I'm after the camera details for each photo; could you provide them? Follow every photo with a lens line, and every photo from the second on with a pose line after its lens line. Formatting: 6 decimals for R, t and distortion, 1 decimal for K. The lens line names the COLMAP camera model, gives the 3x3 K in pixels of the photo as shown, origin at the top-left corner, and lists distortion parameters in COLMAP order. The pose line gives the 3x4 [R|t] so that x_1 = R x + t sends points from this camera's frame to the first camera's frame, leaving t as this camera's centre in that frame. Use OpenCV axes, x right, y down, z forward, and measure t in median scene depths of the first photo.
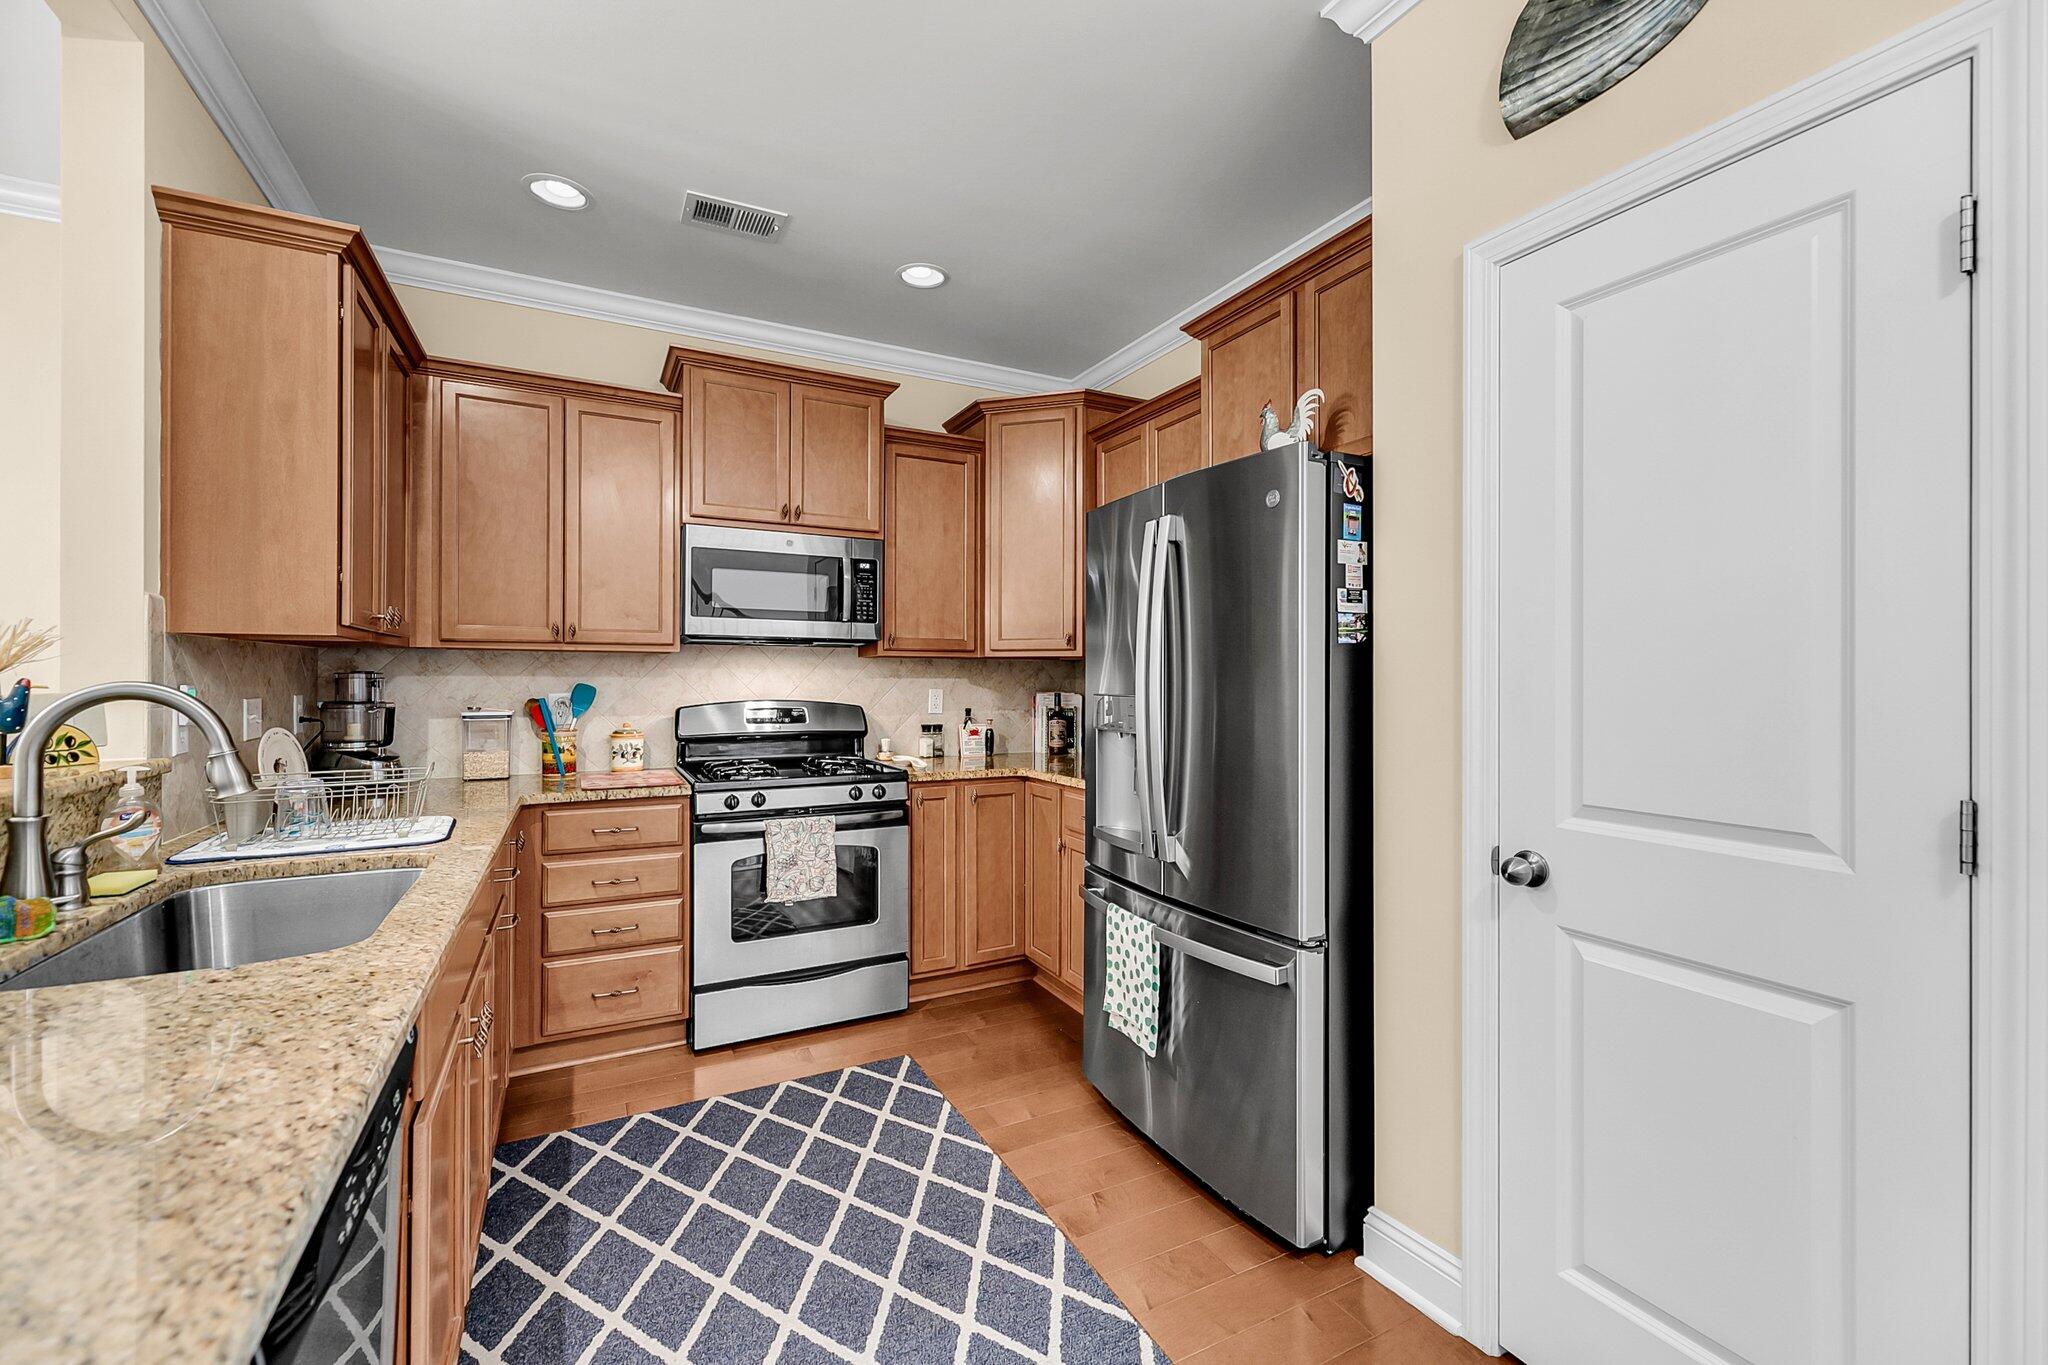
lens RADIAL K [[839.6, 0, 1023.9], [0, 839.6, 673.8], [0, 0, 1]] dist [0.008027, -0.001273]
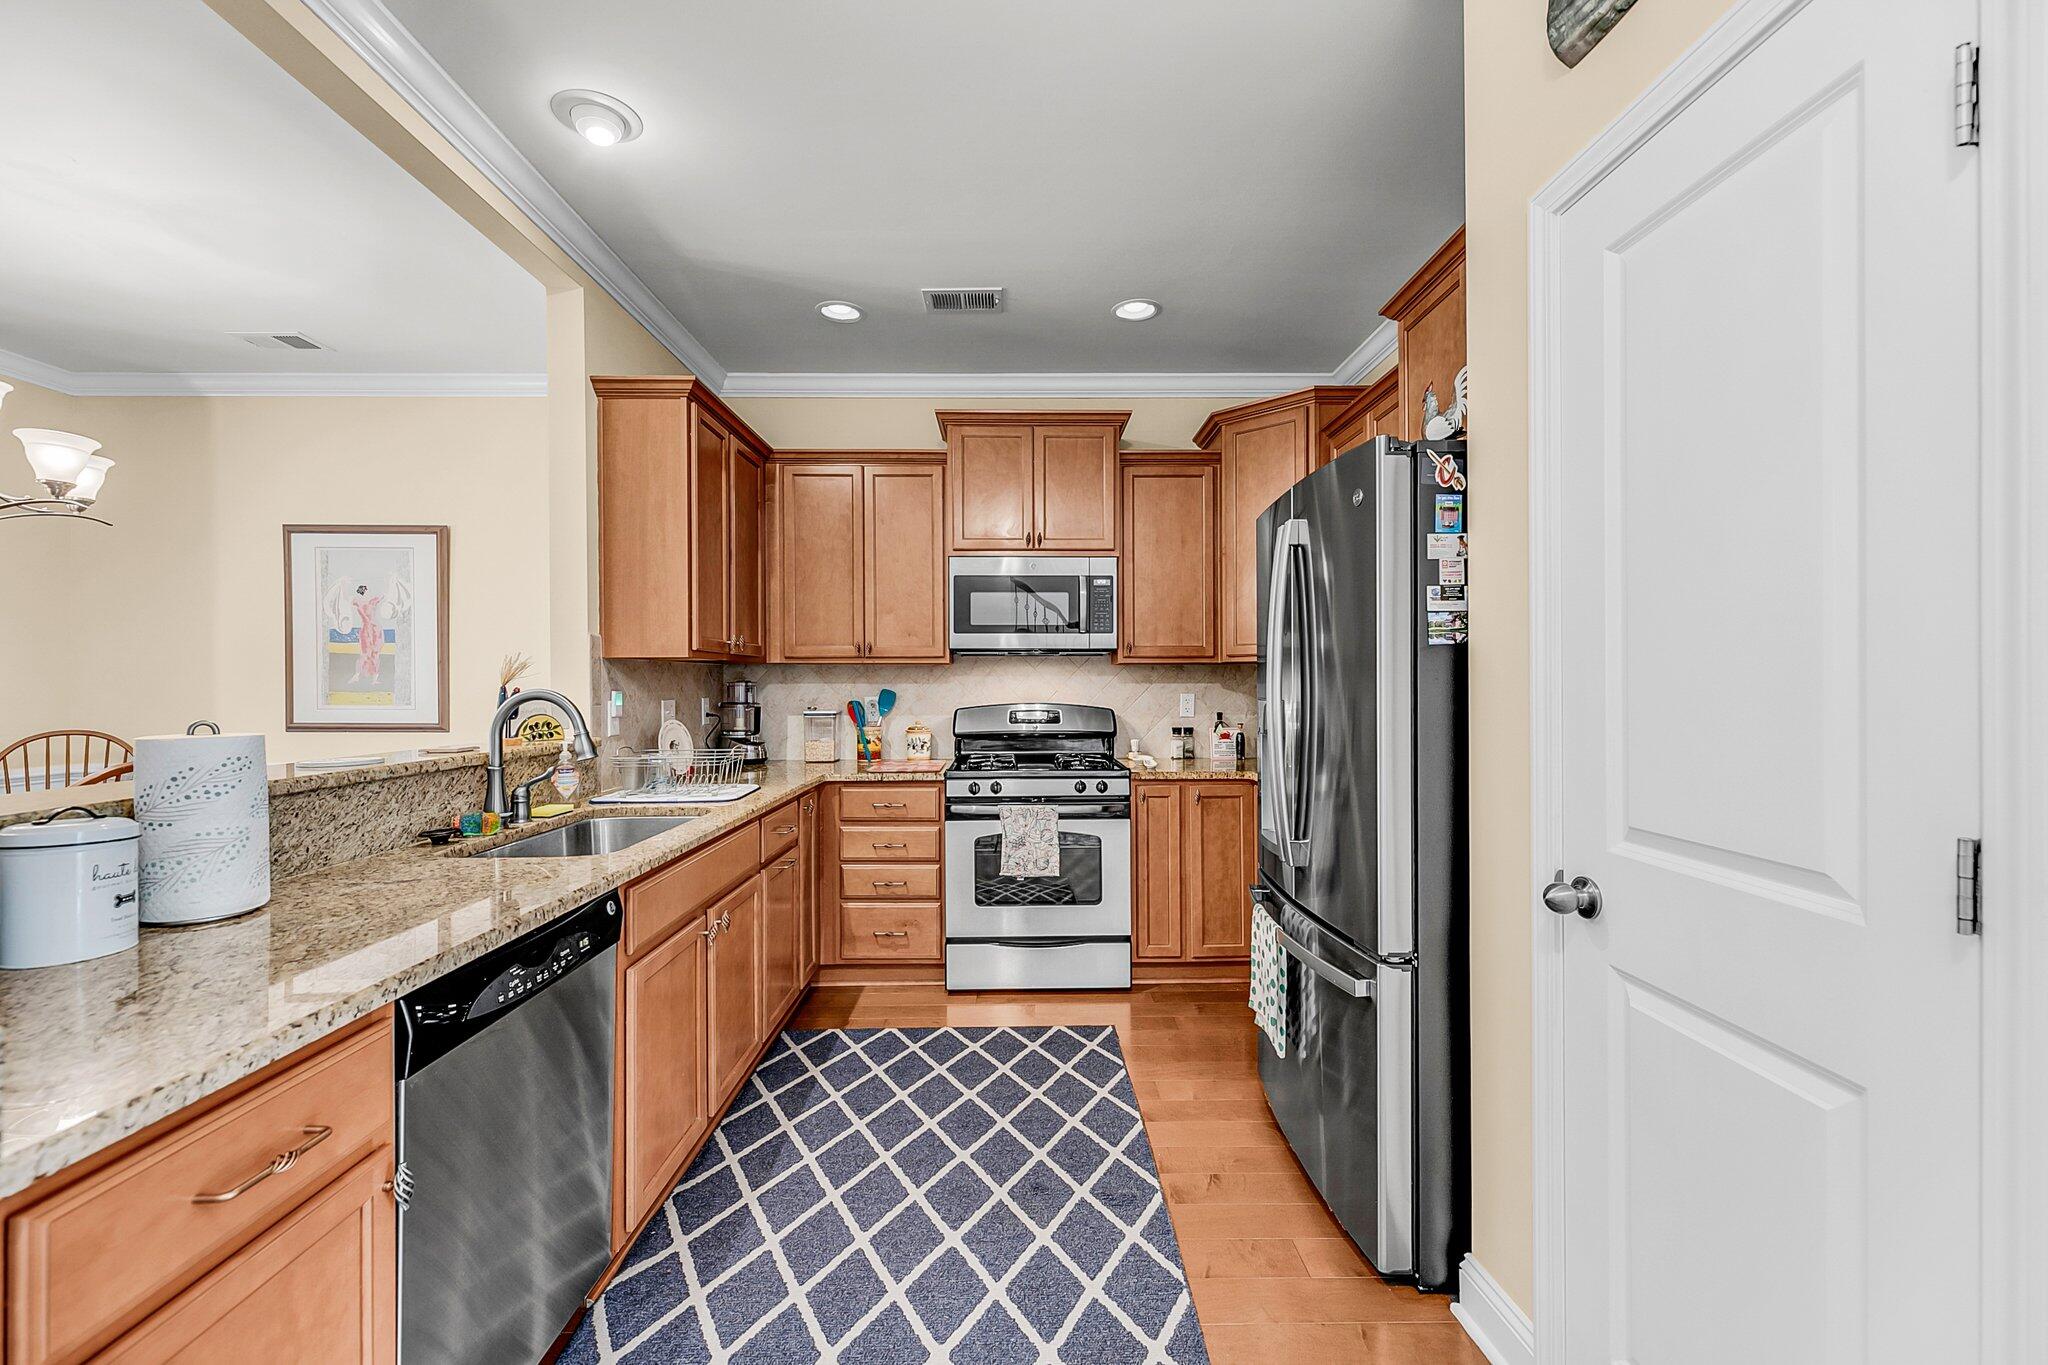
lens RADIAL K [[839.6, 0, 1042.8], [0, 839.6, 683.6], [0, 0, 1]] dist [0.008027, -0.001273]
pose [[0.894136, -0.005547, -0.447761, 0.378245], [0.008256, 0.999958, 0.004098, -0.000033], [0.447719, -0.007360, 0.894144, -0.030276]]
